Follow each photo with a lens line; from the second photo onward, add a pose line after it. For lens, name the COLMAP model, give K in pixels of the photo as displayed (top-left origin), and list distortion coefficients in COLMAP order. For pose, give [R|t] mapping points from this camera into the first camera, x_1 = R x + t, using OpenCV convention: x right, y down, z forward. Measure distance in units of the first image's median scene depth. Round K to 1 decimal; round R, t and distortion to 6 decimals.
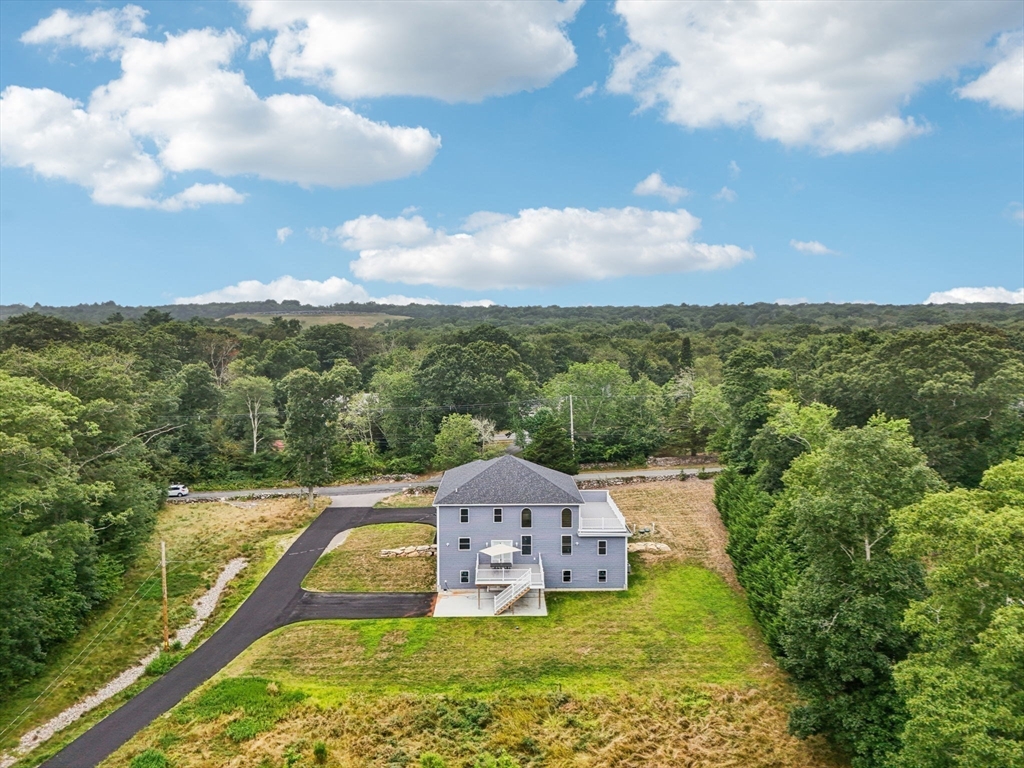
lens RADIAL K [[755.3, 0, 512.0], [0, 755.3, 384.0], [0, 0, 1]] dist [0.098254, -0.132335]
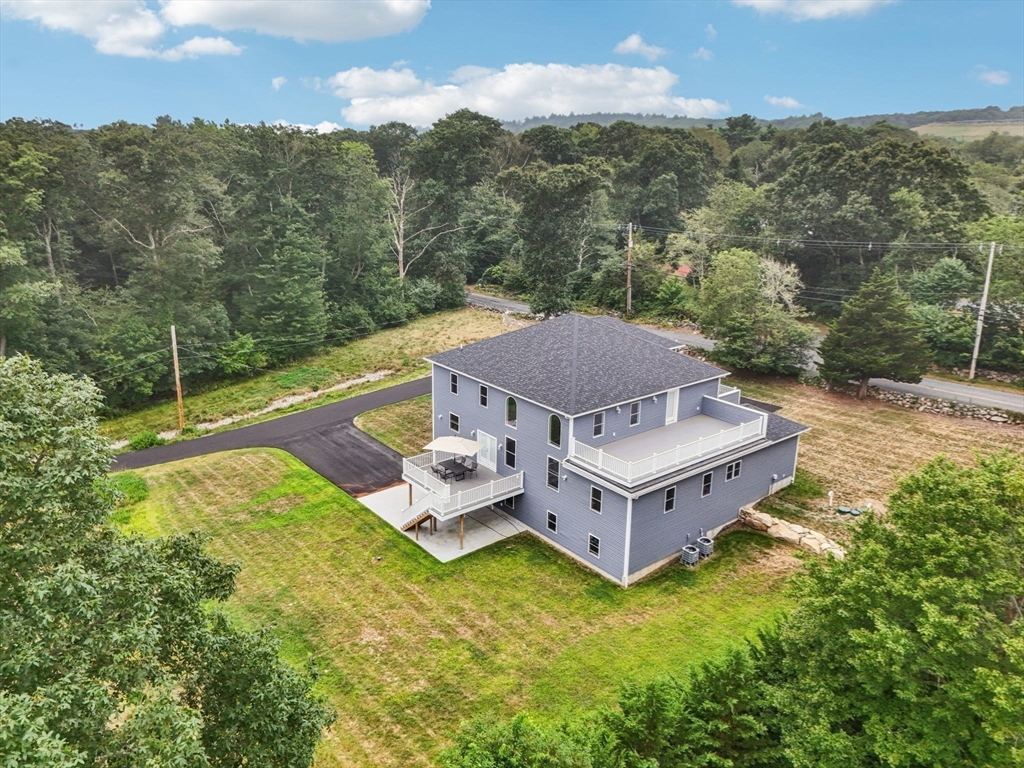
lens RADIAL K [[755.3, 0, 512.0], [0, 755.3, 384.0], [0, 0, 1]] dist [0.098254, -0.132335]
pose [[0.619743, 0.247230, -0.744846, 0.473891], [-0.071820, 0.962969, 0.259872, -0.006069], [0.781512, -0.107559, 0.614549, 0.619808]]
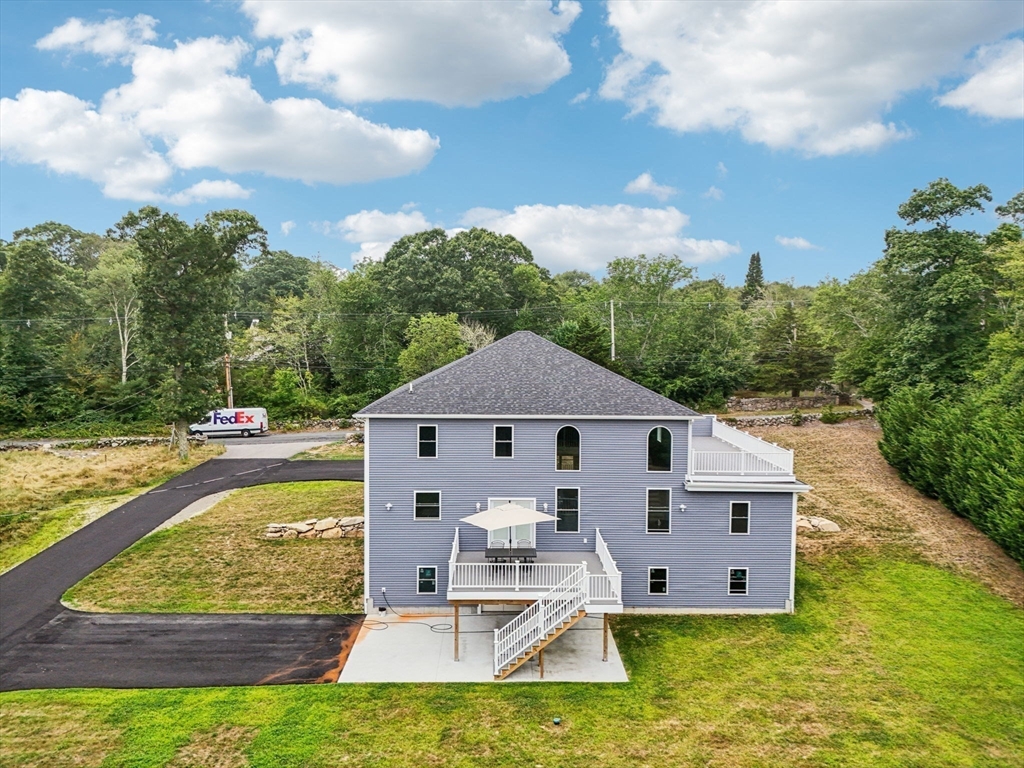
lens RADIAL K [[755.3, 0, 512.0], [0, 755.3, 384.0], [0, 0, 1]] dist [0.098254, -0.132335]
pose [[0.999954, 0.009079, 0.003000, -0.015263], [-0.009088, 0.999954, 0.002950, 0.138261], [-0.002973, -0.002977, 0.999991, 0.558344]]
